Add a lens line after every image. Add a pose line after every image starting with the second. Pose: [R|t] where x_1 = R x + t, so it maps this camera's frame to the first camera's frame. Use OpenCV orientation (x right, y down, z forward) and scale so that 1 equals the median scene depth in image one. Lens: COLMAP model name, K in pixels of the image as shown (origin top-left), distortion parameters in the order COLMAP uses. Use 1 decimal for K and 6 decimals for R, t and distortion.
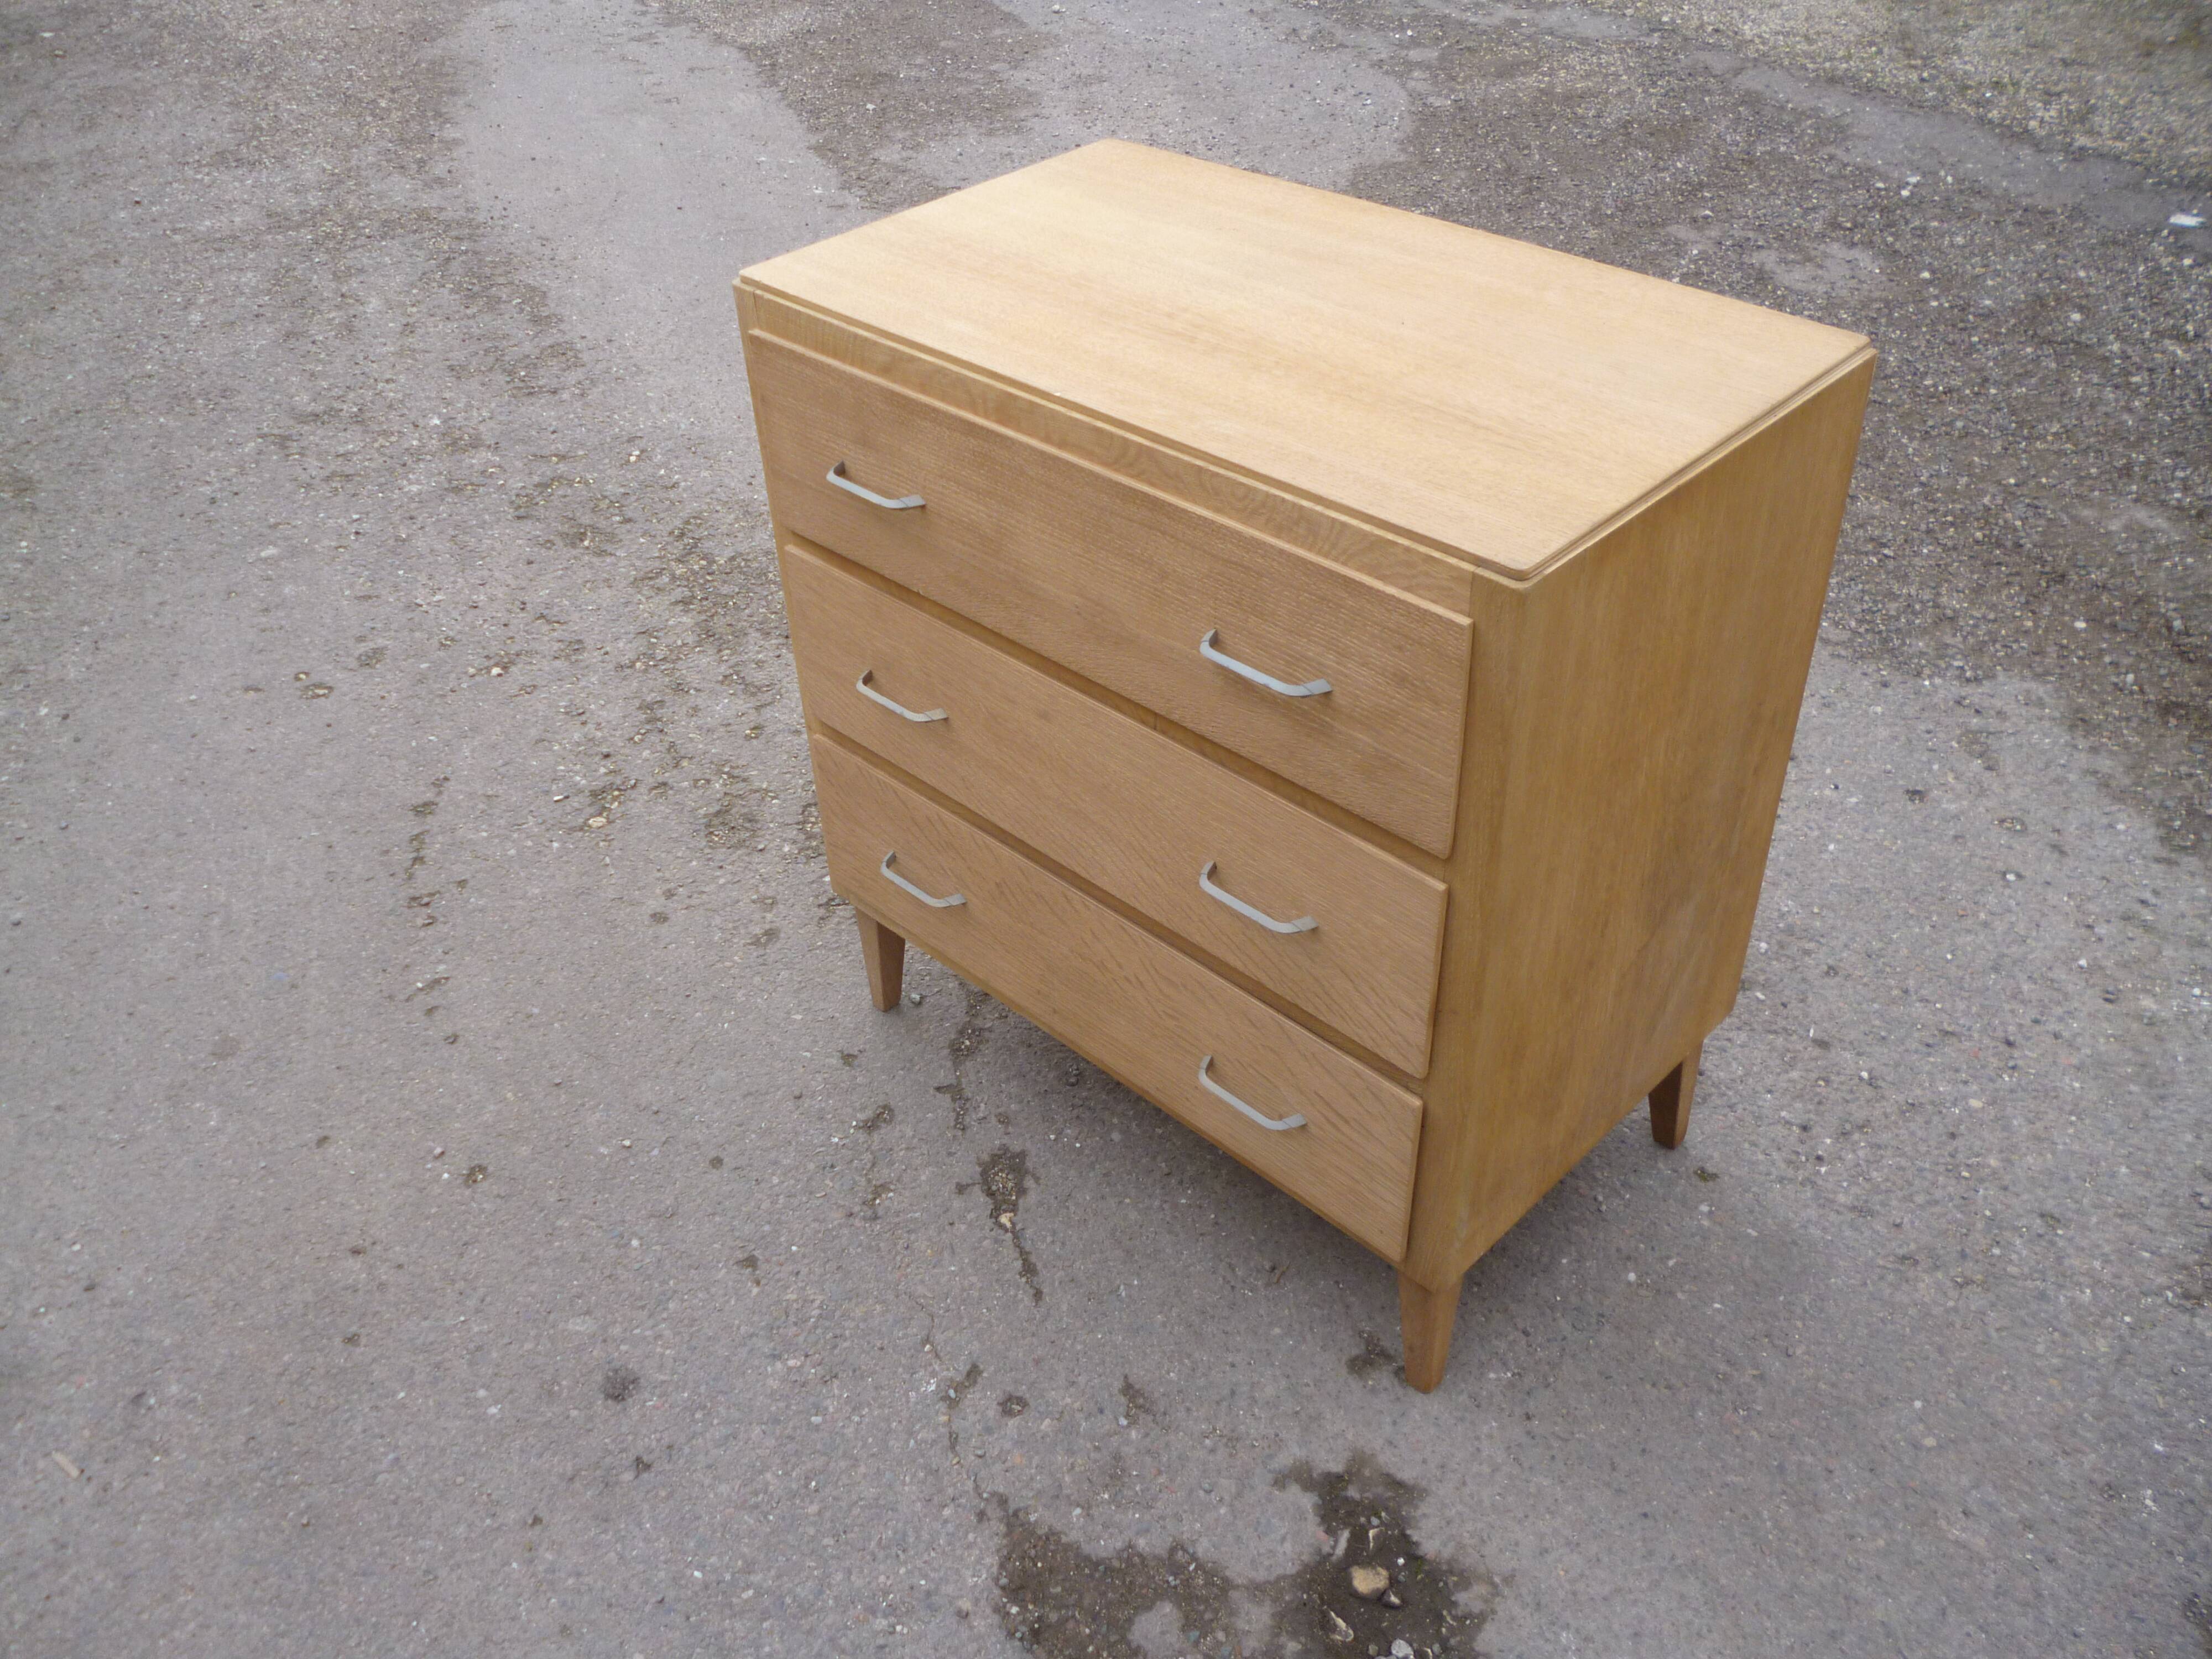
lens RADIAL K [[1821.0, 0, 1075.3], [0, 1821.0, 869.5], [0, 0, 1]] dist [-0.038833, 0.015499]
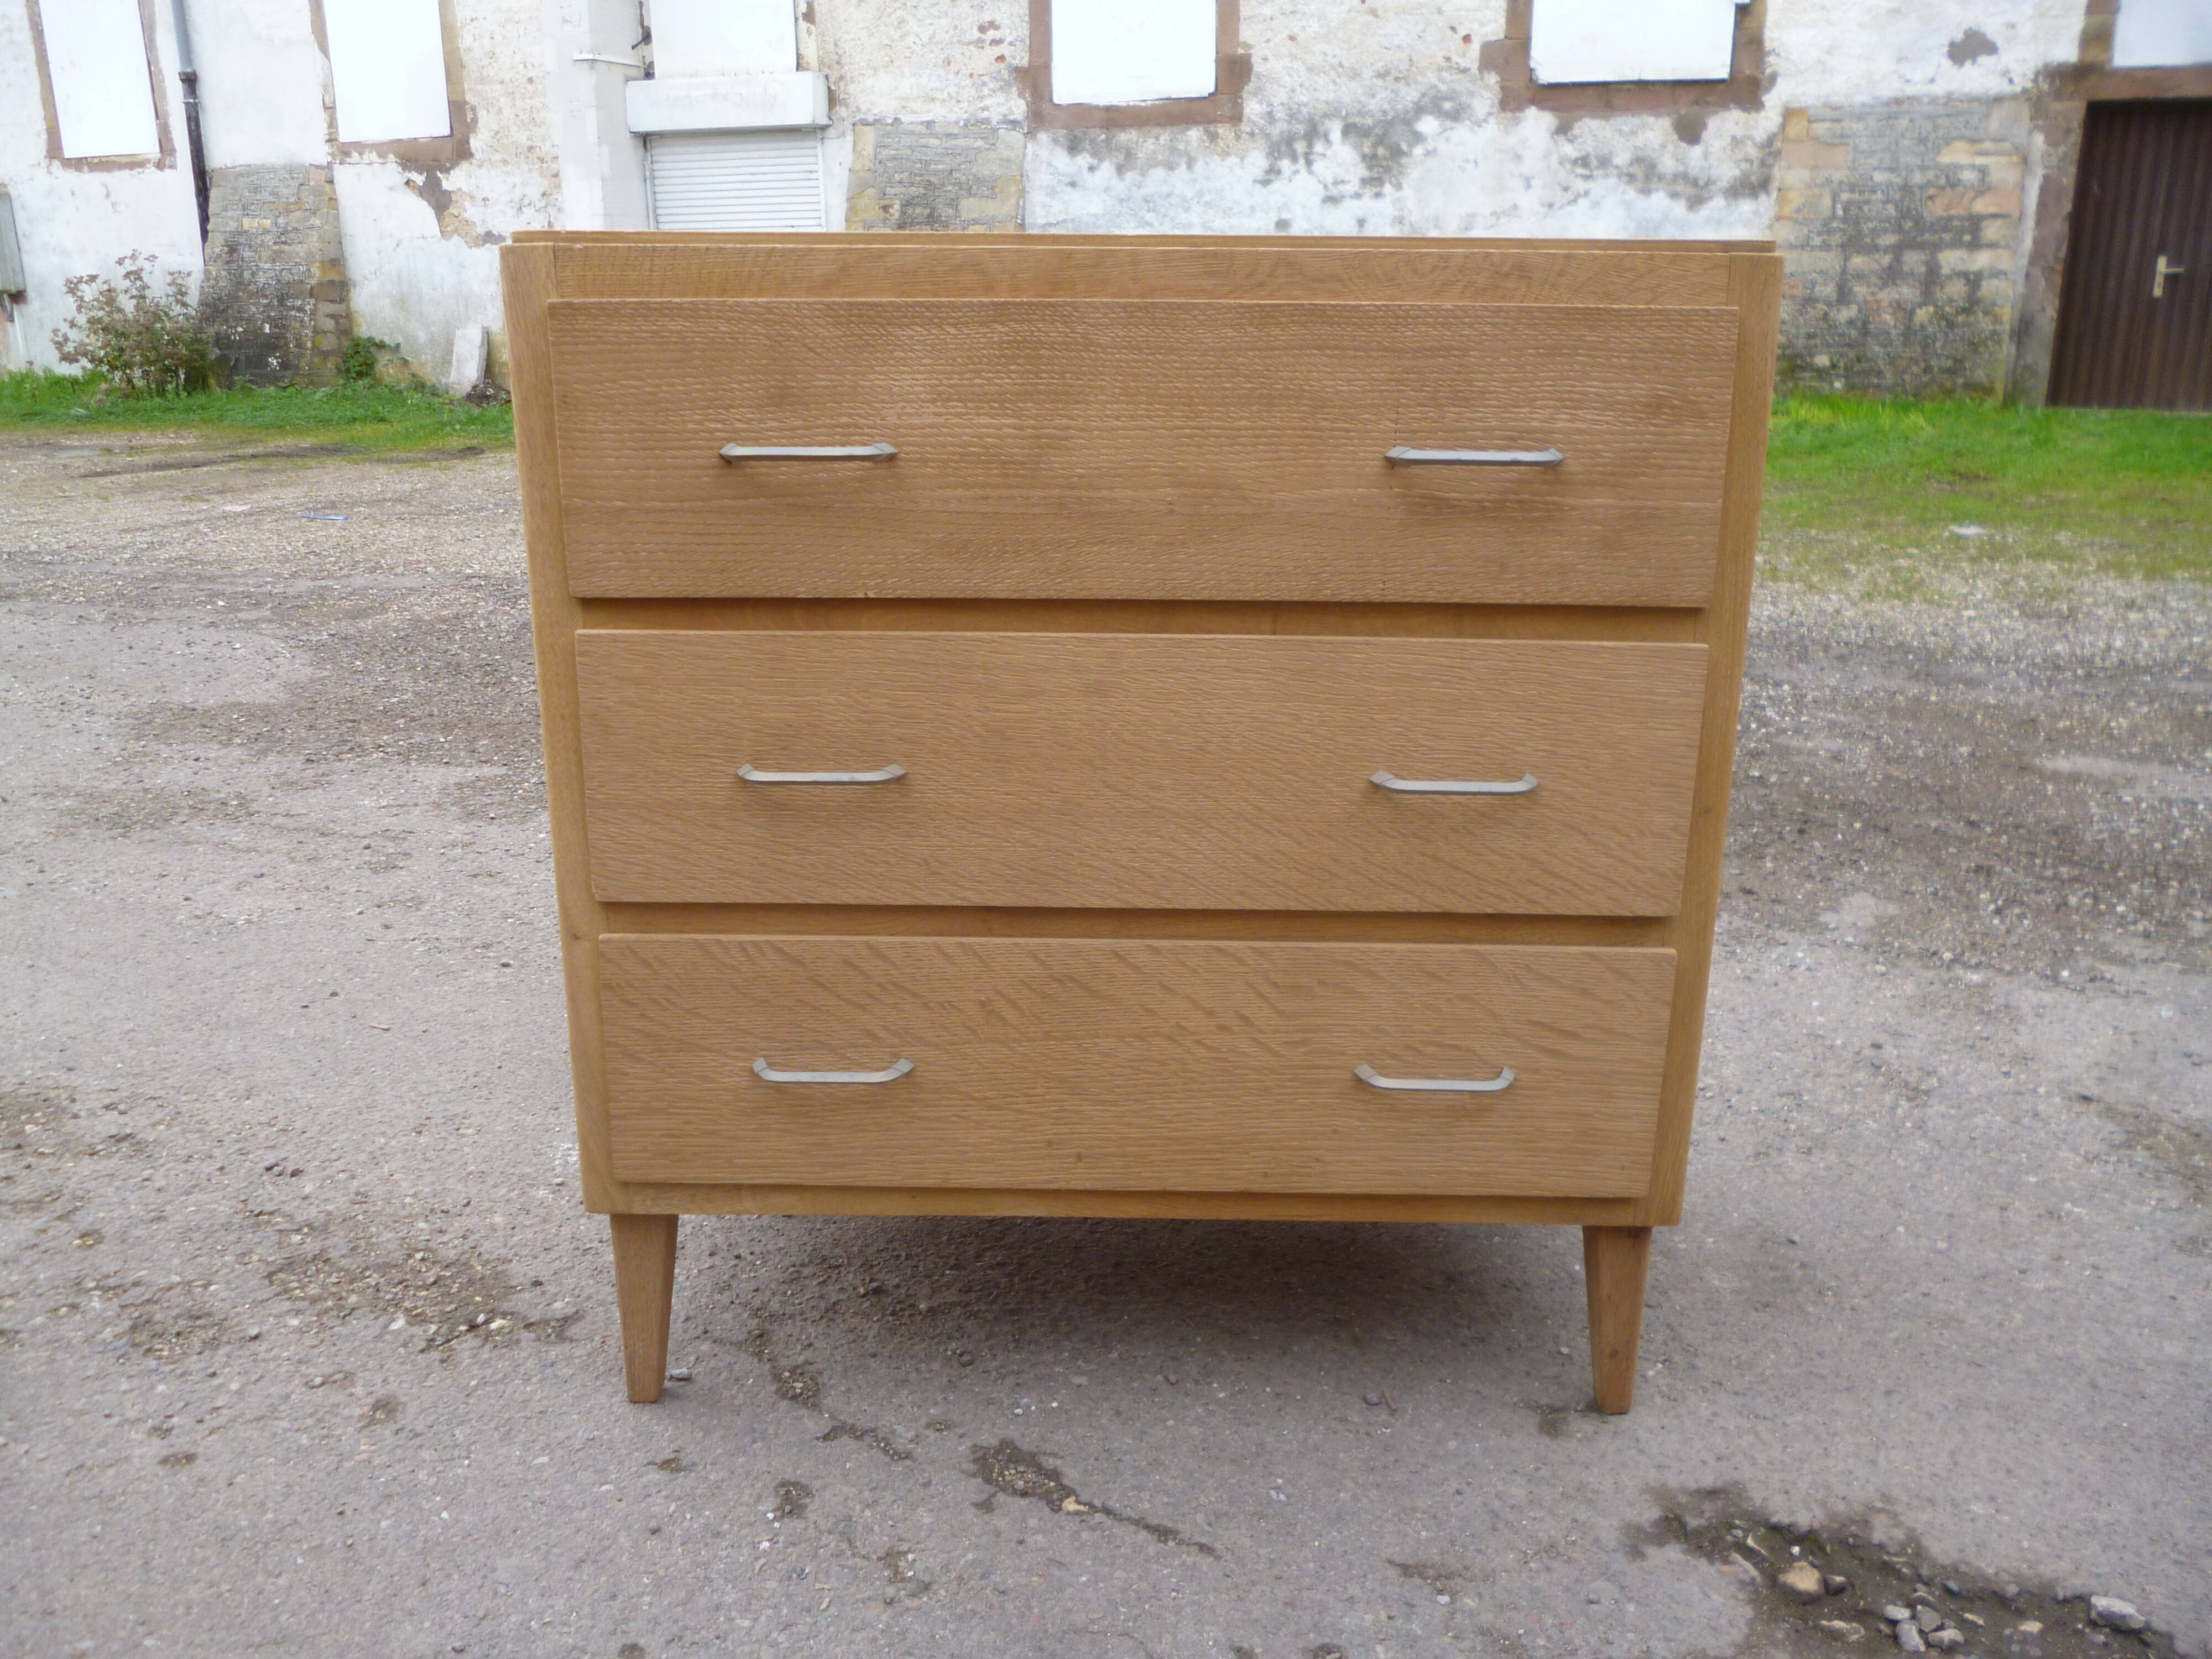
lens RADIAL K [[1864.1, 0, 1087.4], [0, 1864.1, 781.2], [0, 0, 1]] dist [-0.046721, 0.006597]
pose [[0.715249, -0.143549, 0.683968, -0.448240], [0.412124, 0.877036, -0.246903, 0.116775], [-0.564422, 0.458477, 0.686460, 0.351215]]
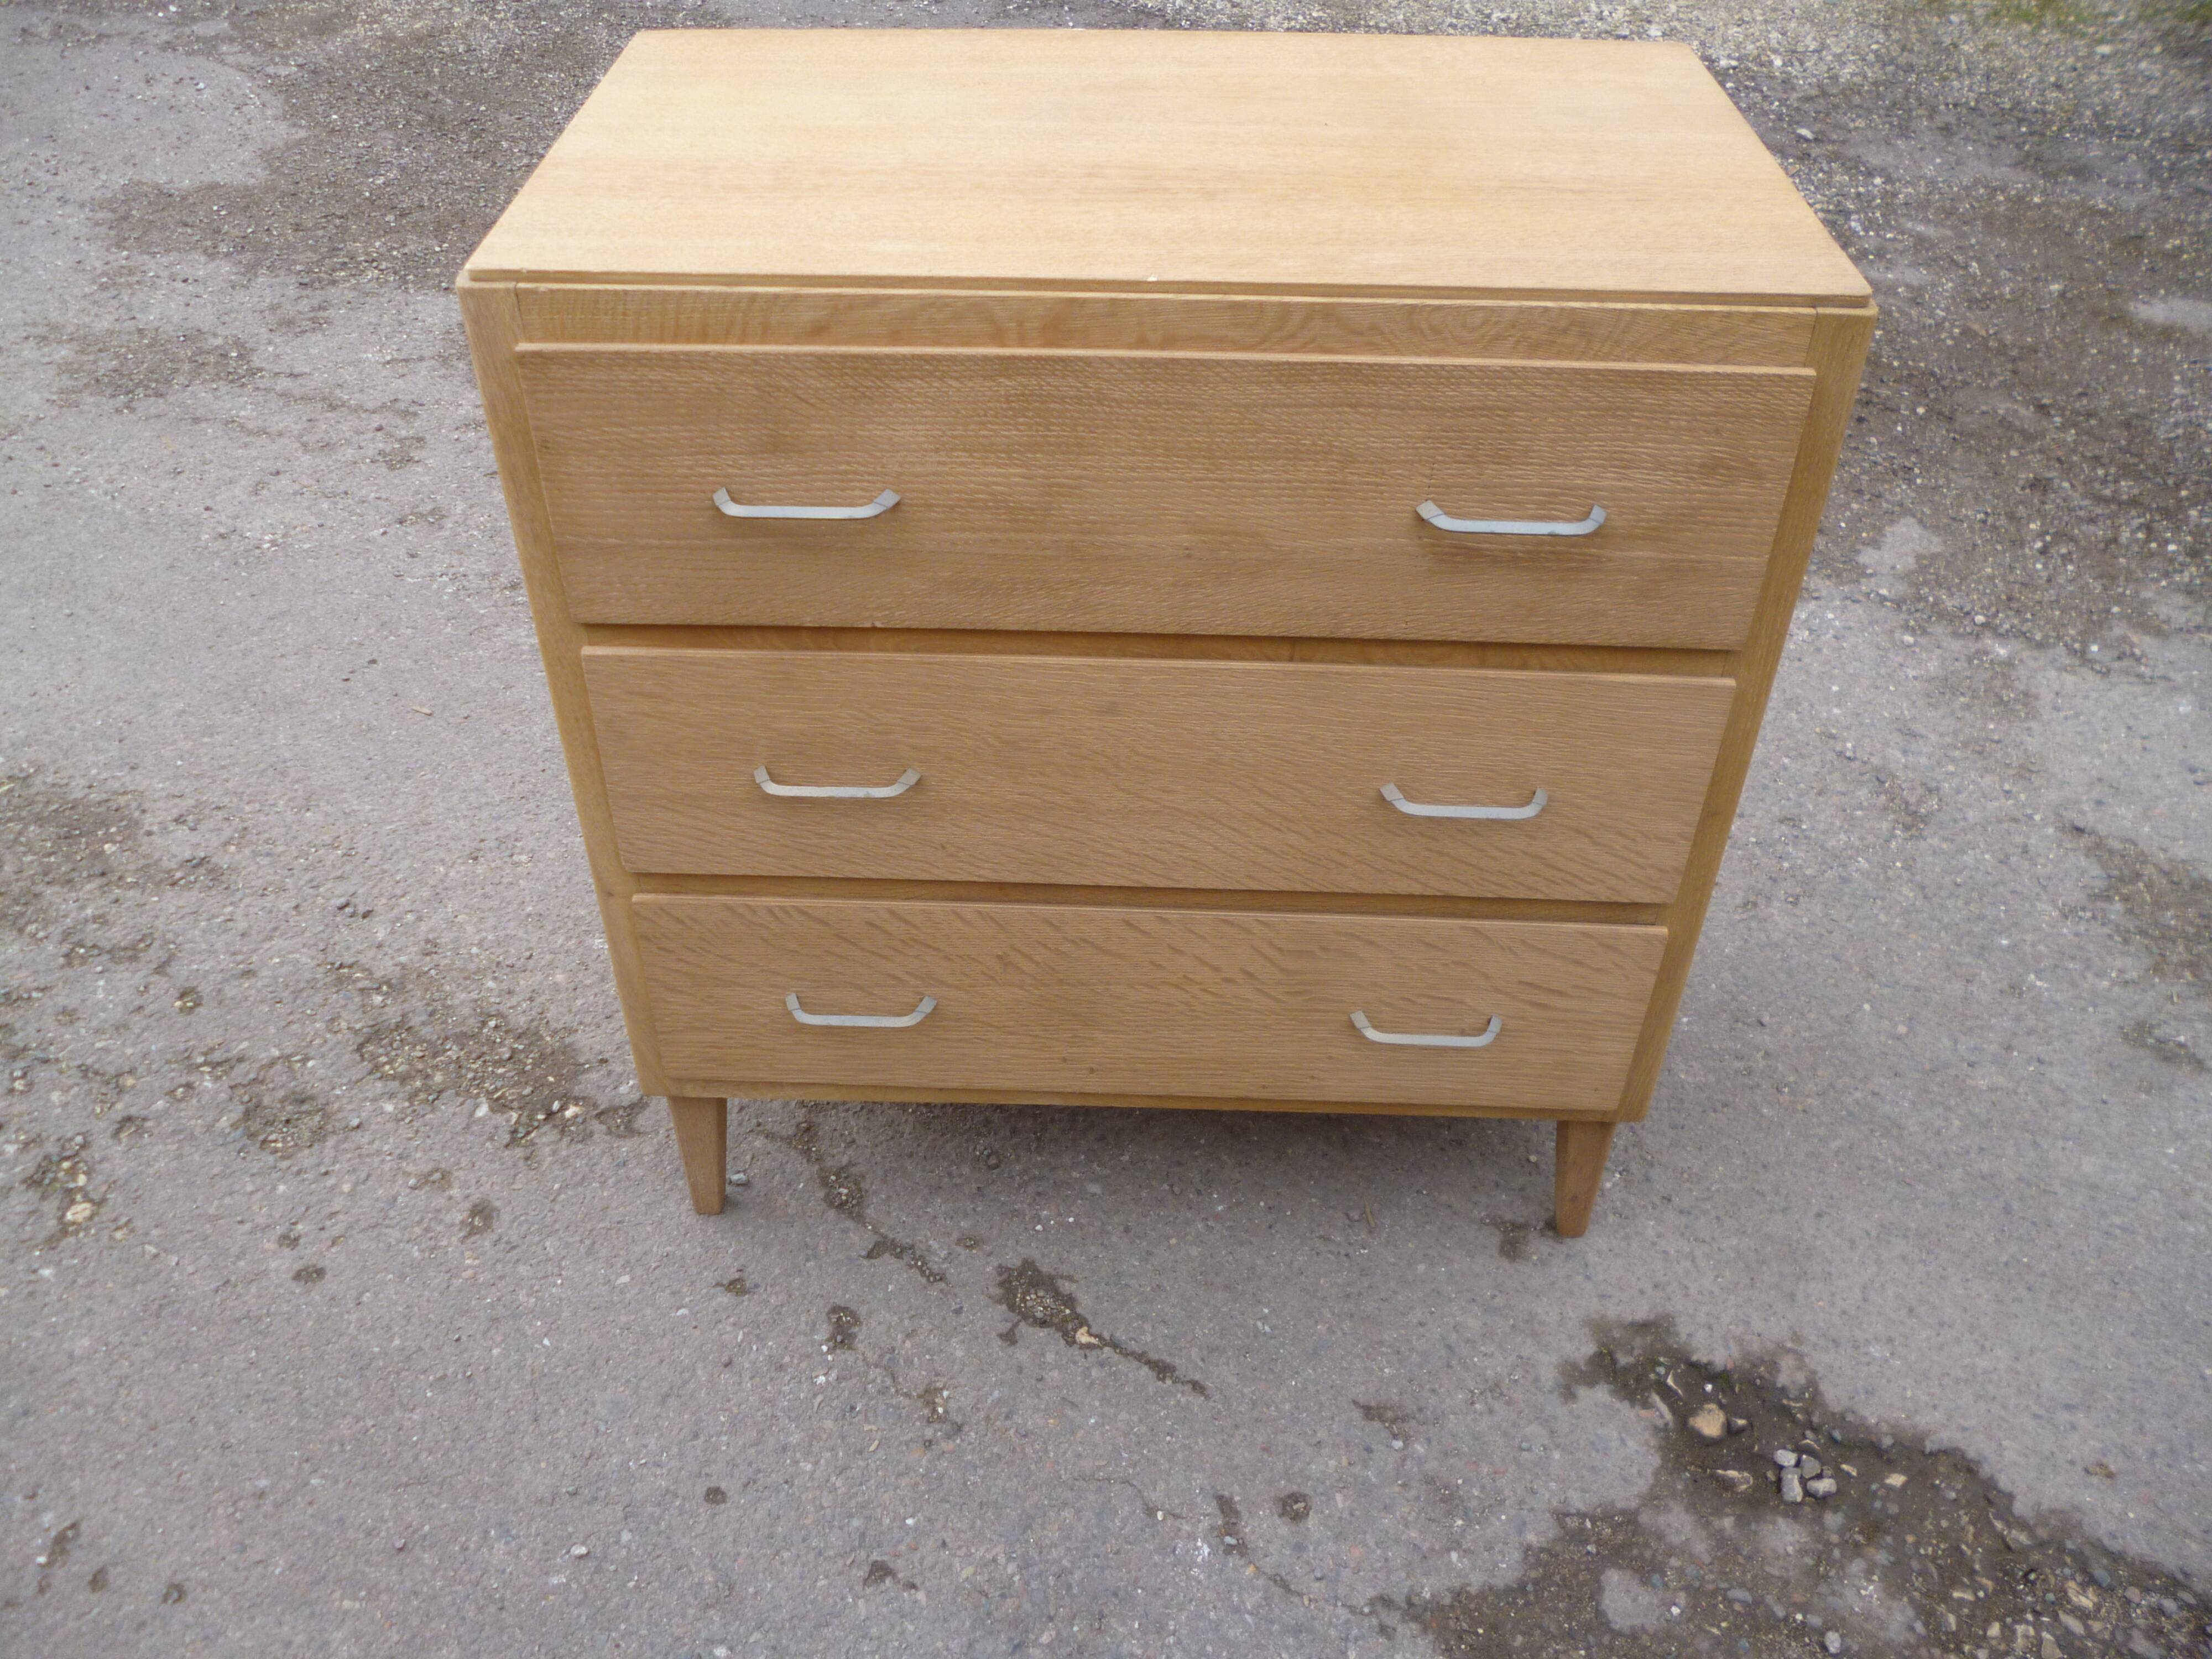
lens RADIAL K [[1868.5, 0, 1083.3], [0, 1868.5, 814.8], [0, 0, 1]] dist [-0.044784, 0.011084]
pose [[0.732068, -0.394261, 0.555549, -0.379523], [0.403519, 0.908009, 0.112662, -0.105435], [-0.548862, 0.141699, 0.823816, 0.262320]]
